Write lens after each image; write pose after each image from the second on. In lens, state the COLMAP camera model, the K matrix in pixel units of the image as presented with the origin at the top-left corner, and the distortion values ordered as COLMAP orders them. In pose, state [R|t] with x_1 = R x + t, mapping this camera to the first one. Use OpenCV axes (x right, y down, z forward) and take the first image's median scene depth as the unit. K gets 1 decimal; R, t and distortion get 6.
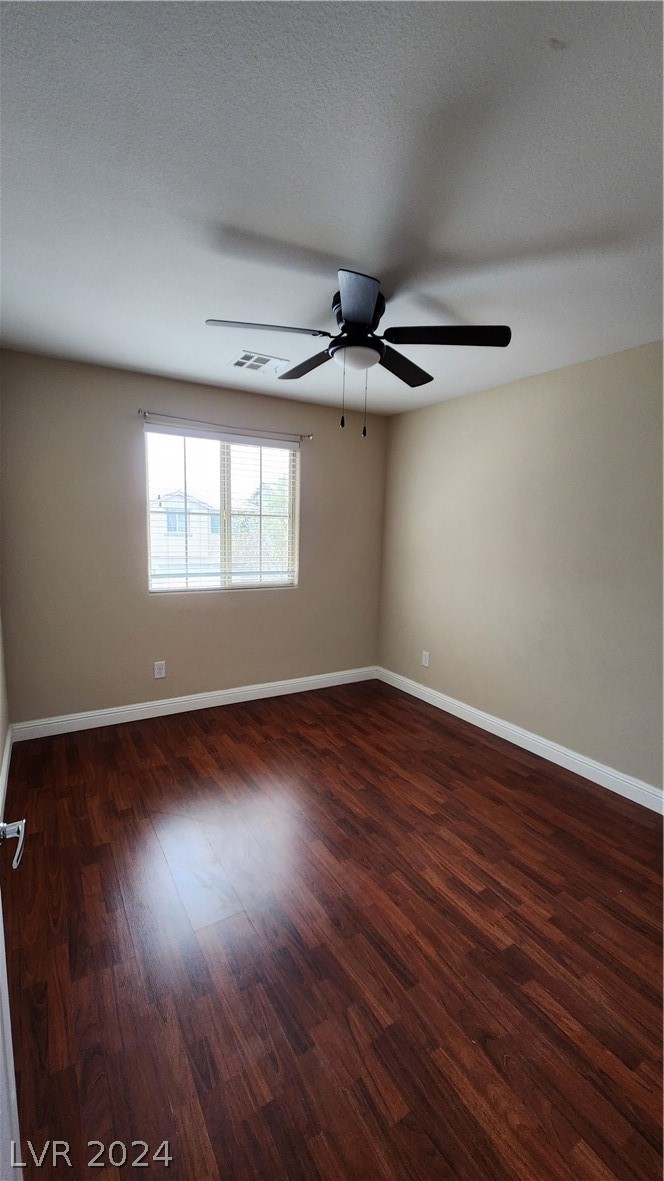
lens RADIAL K [[480.3, 0, 333.3], [0, 480.3, 598.1], [0, 0, 1]] dist [0.000417, -0.000279]
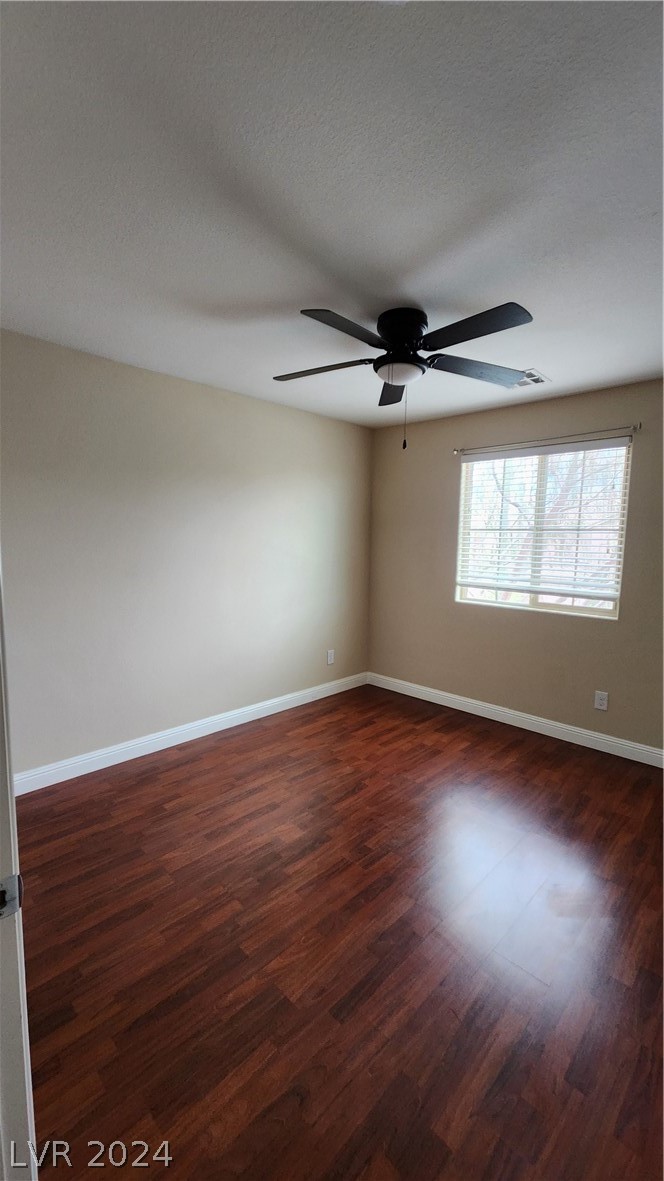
lens RADIAL K [[465.6, 0, 332.0], [0, 465.6, 590.5], [0, 0, 1]] dist [-0.000040, -0.000147]
pose [[0.325536, 0.091687, -0.941074, 0.551955], [-0.156997, 0.986713, 0.041825, -0.030960], [0.932405, 0.134130, 0.335605, 0.335147]]
